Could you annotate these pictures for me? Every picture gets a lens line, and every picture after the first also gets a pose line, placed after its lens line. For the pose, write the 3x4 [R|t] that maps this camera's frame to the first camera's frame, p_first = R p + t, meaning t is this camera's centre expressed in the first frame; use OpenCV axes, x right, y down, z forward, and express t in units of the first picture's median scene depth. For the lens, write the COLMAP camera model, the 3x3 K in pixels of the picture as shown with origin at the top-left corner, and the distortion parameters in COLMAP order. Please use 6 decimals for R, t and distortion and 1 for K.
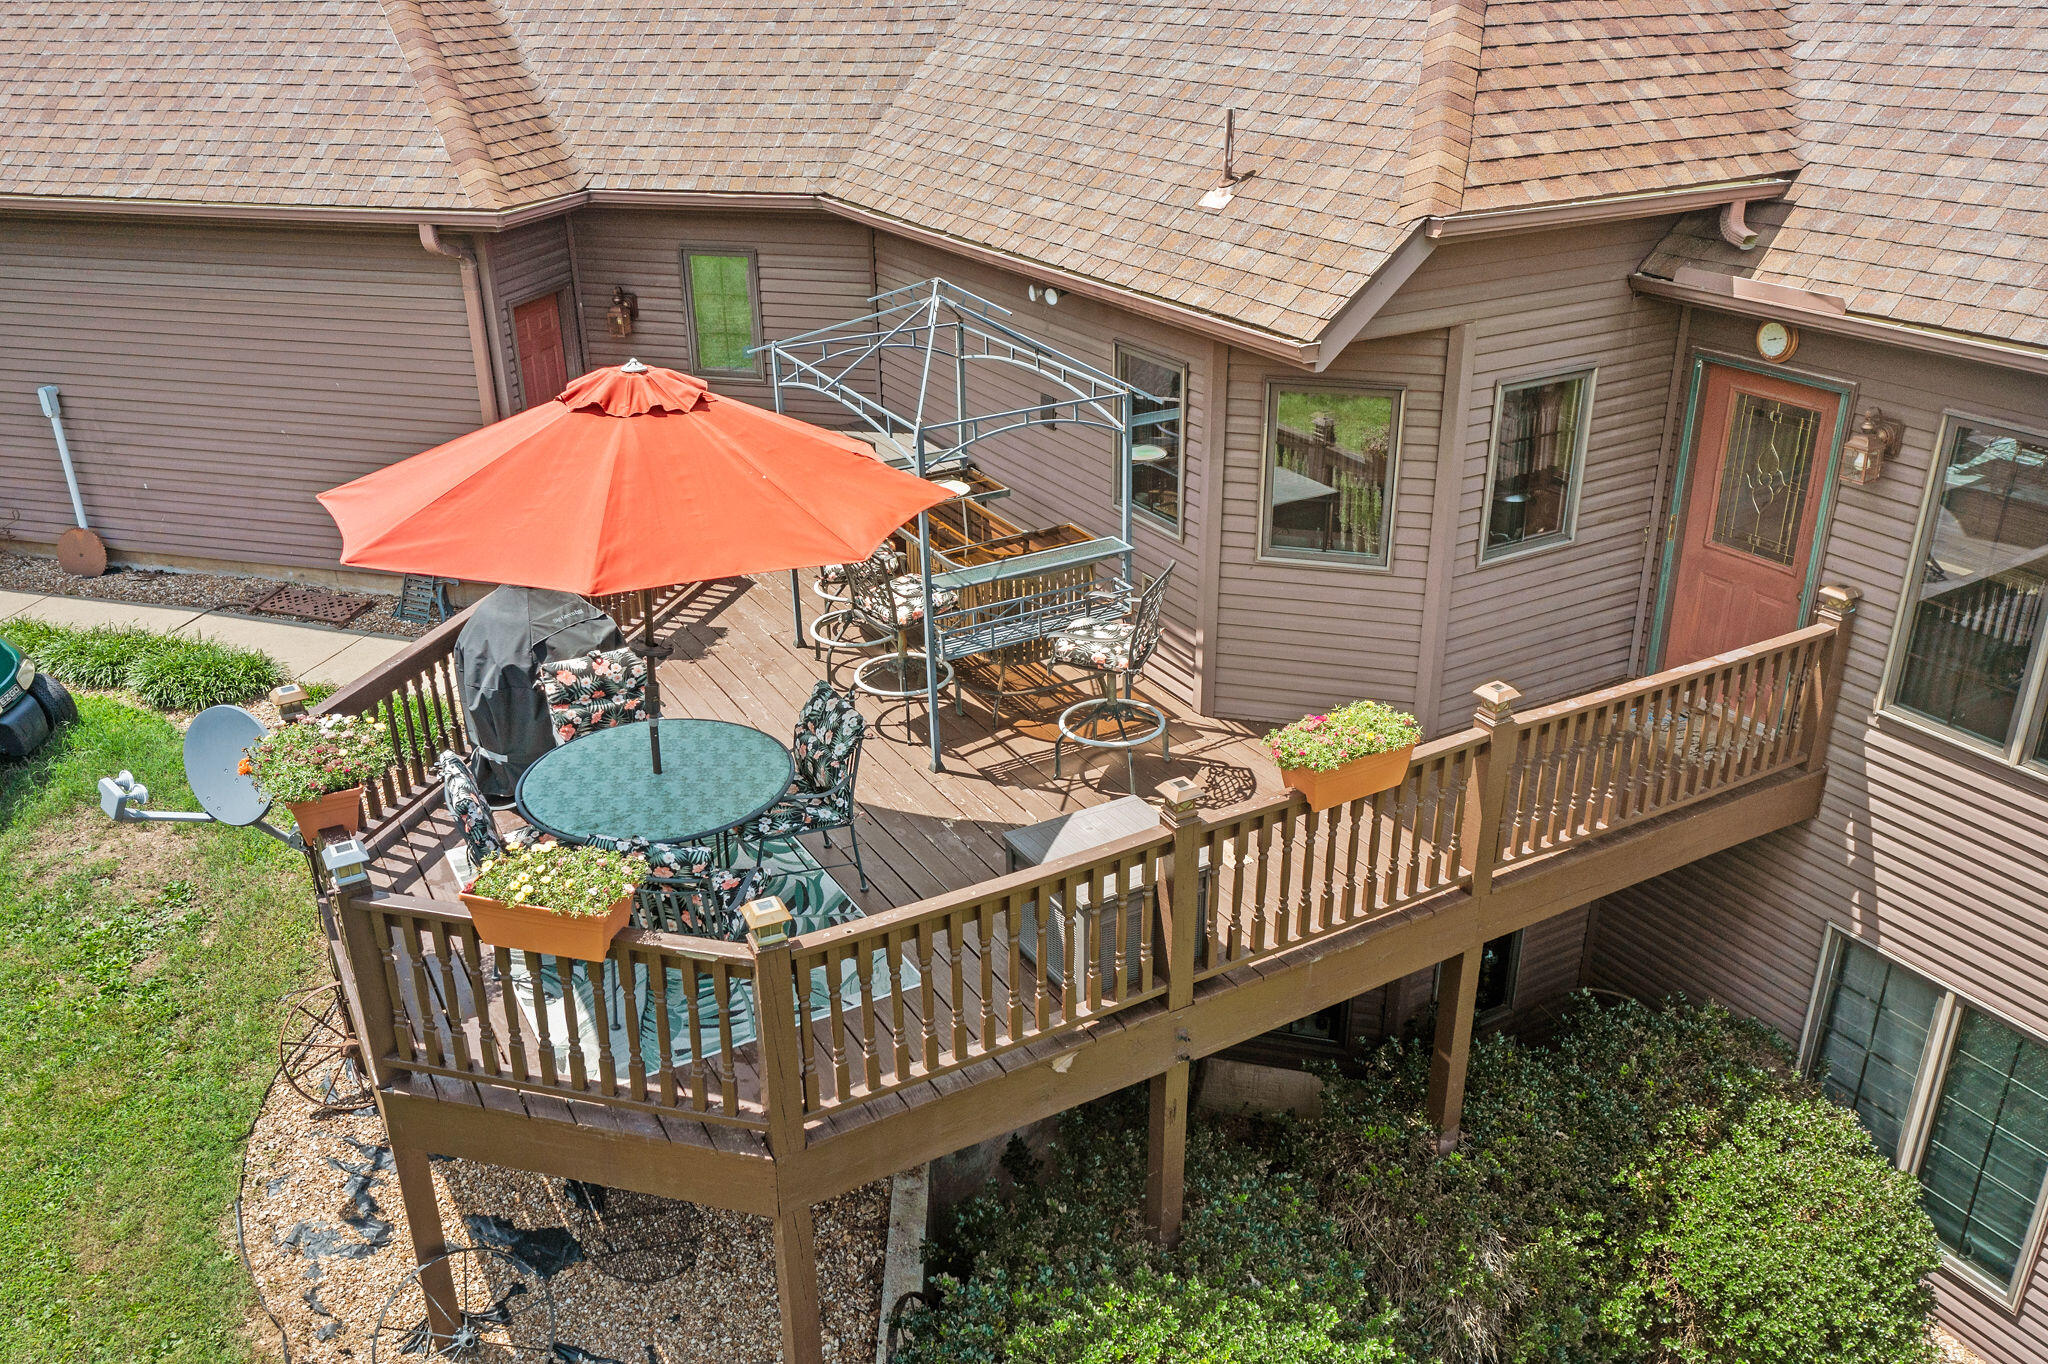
lens RADIAL K [[1627.3, 0, 1022.1], [0, 1627.3, 661.7], [0, 0, 1]] dist [0.003901, 0.009425]
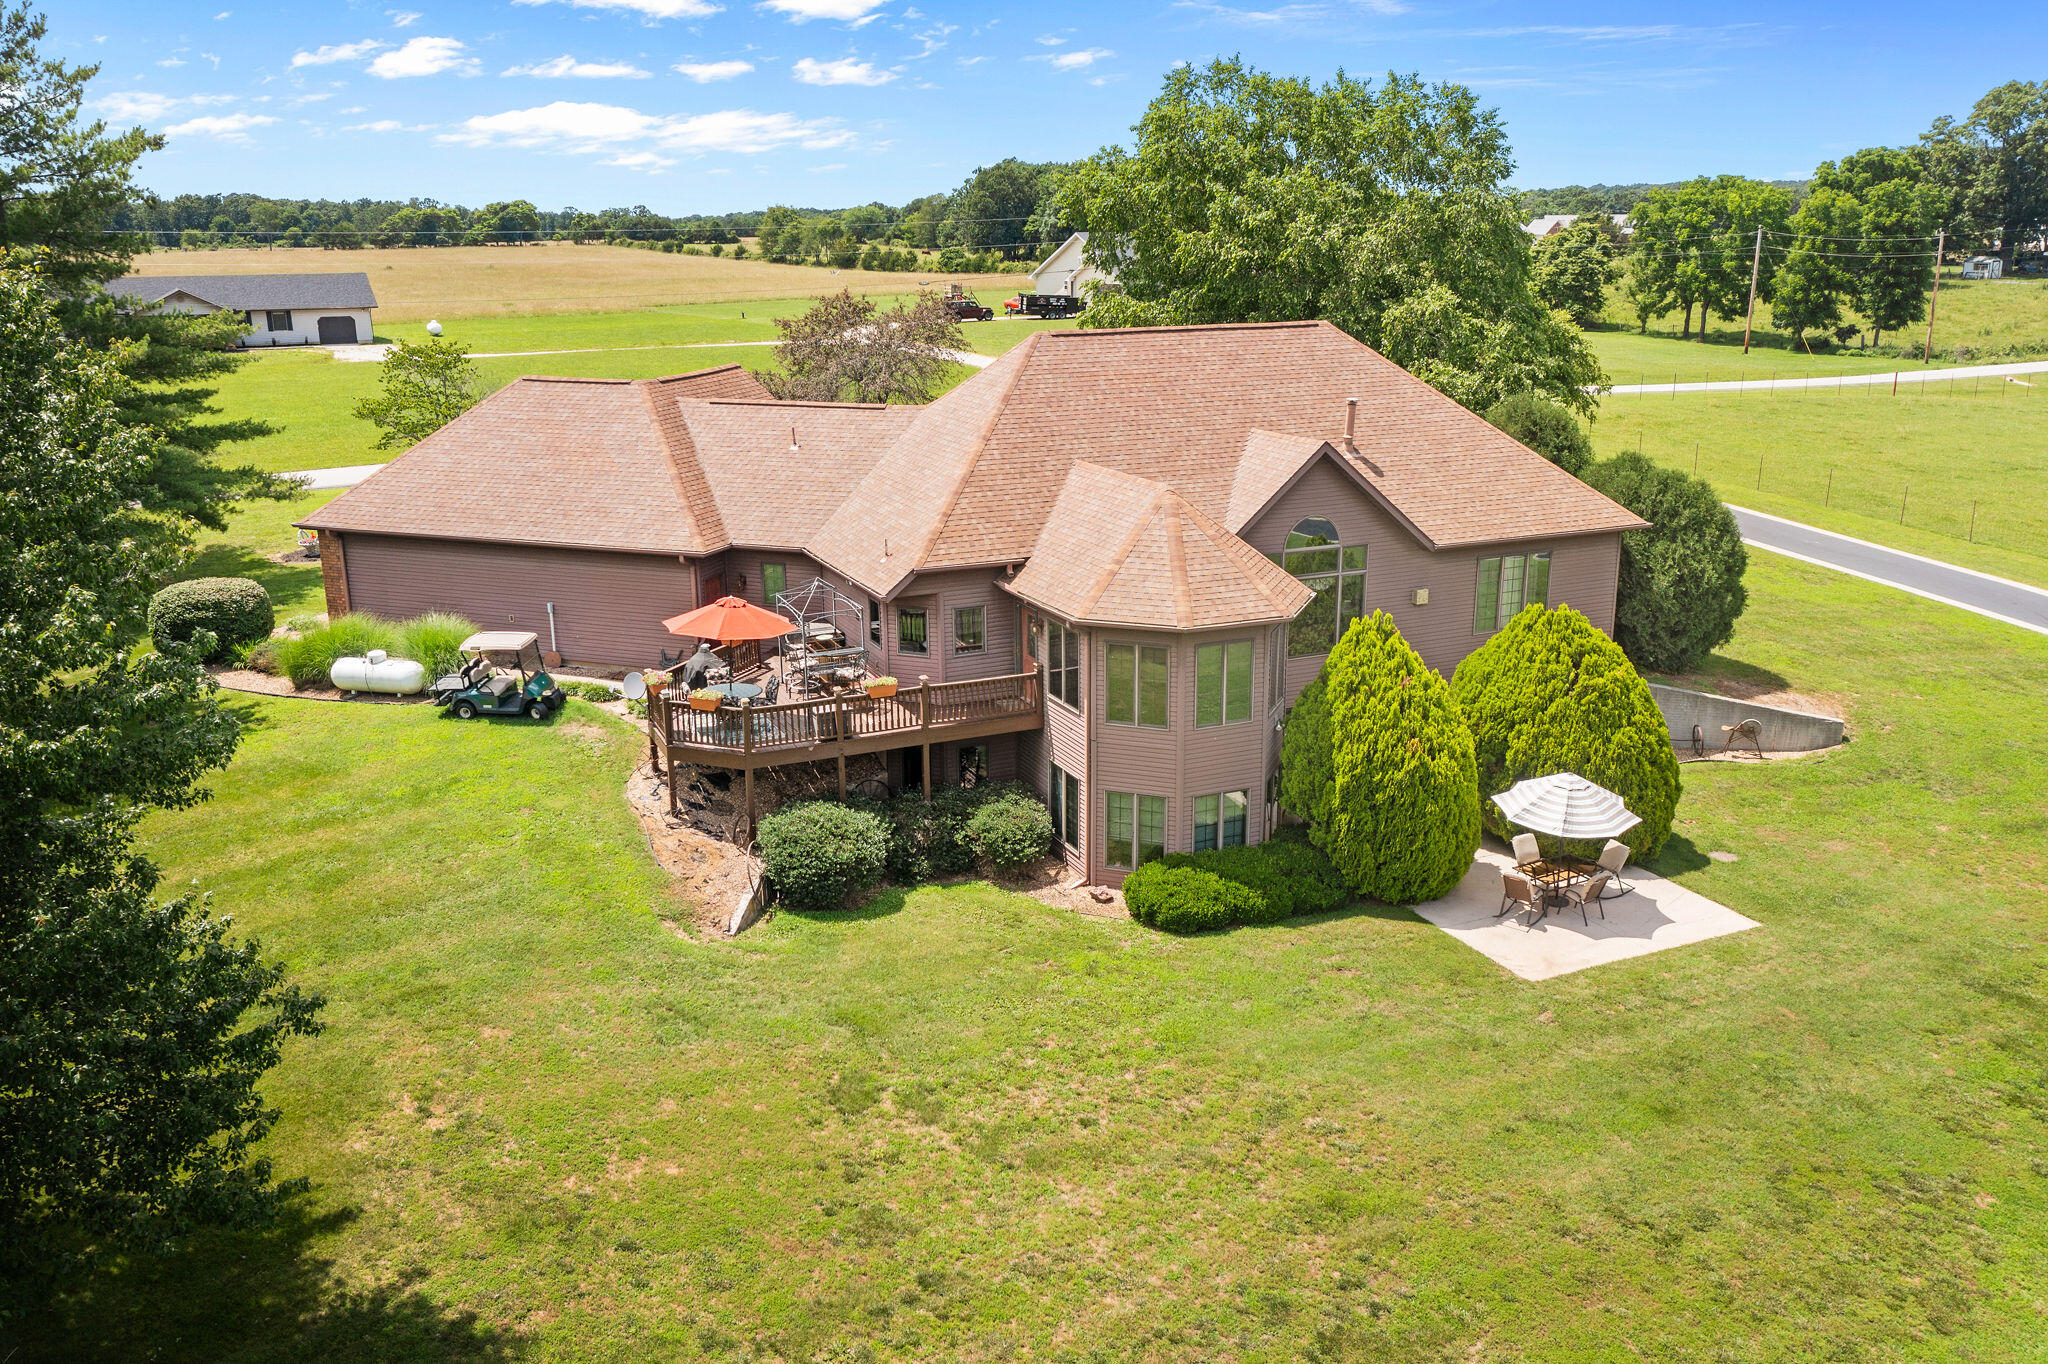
lens RADIAL K [[1627.3, 0, 1021.5], [0, 1627.3, 694.5], [0, 0, 1]] dist [0.003901, 0.009425]
pose [[0.994311, 0.033068, -0.101257, 0.723008], [-0.046876, 0.989435, -0.137188, 0.469092], [0.095651, 0.141154, 0.985356, -2.343473]]
